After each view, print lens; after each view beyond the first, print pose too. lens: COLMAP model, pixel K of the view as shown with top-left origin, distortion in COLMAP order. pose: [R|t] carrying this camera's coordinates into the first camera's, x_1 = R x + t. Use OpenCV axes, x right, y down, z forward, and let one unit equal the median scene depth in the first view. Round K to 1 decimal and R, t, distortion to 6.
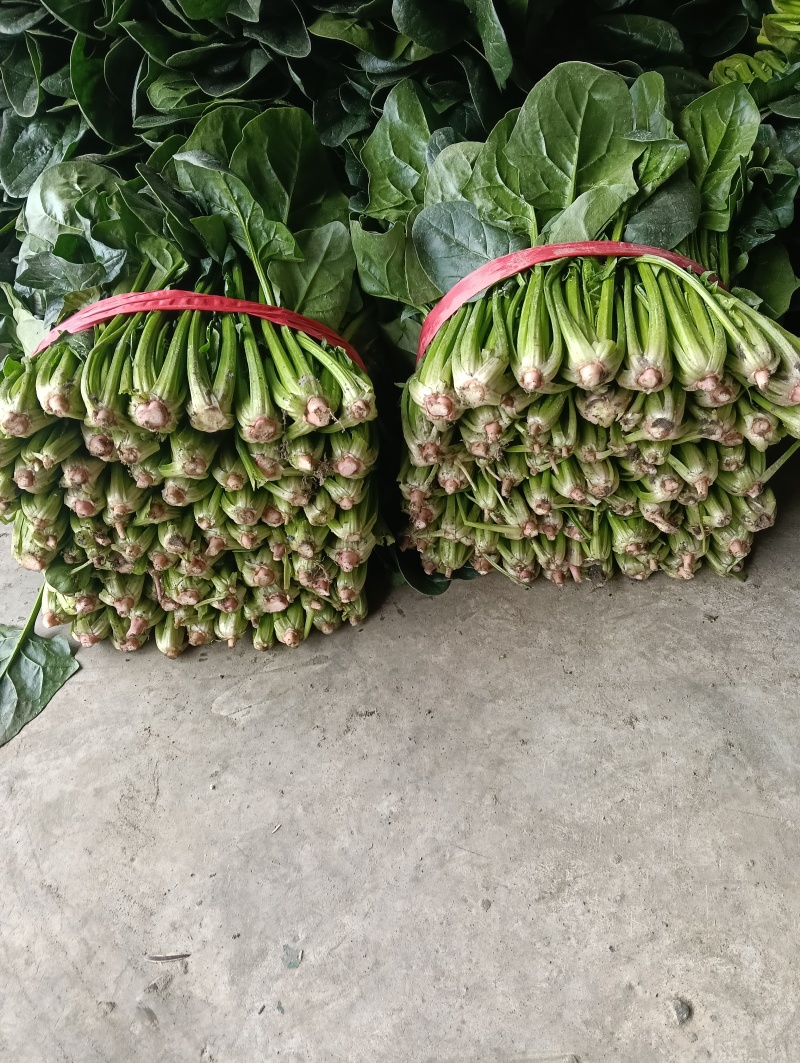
lens RADIAL K [[835.2, 0, 399.6], [0, 835.2, 493.2], [0, 0, 1]] dist [0.008599, -0.085887]
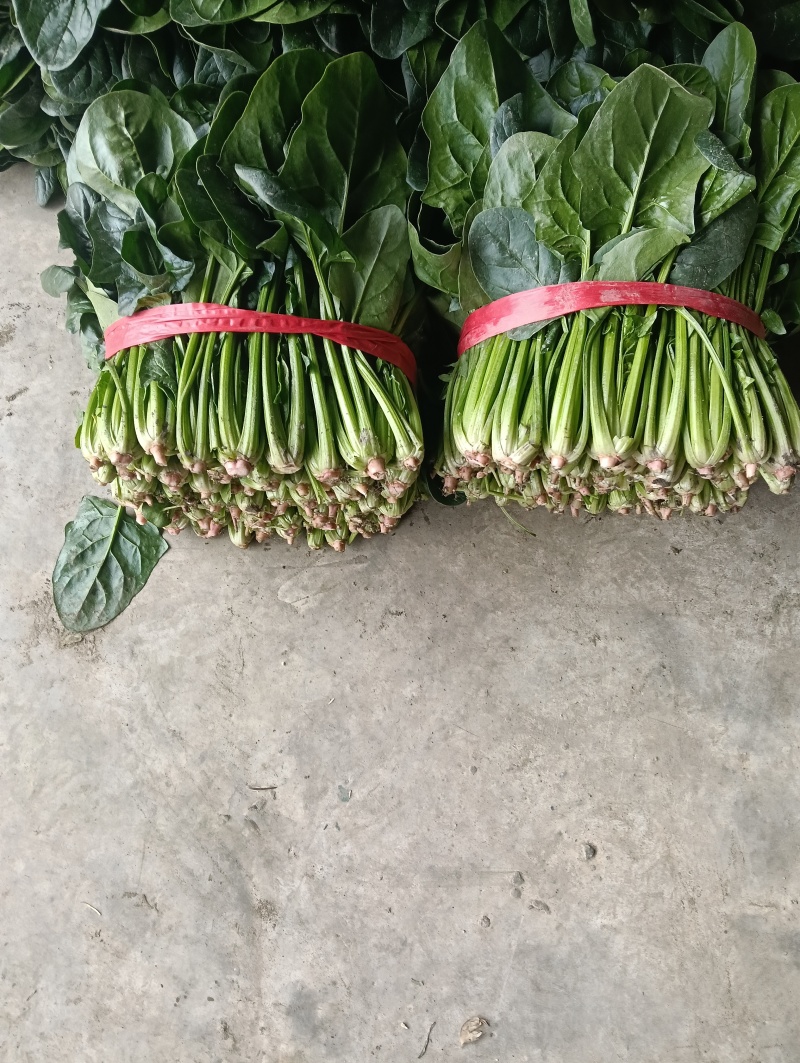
lens RADIAL K [[835.2, 0, 399.6], [0, 835.2, 493.2], [0, 0, 1]] dist [0.008599, -0.085887]
pose [[0.998108, 0.058745, 0.018168, -0.074845], [-0.059923, 0.862963, 0.501701, -0.593888], [0.013794, -0.501840, 0.864850, -0.046067]]
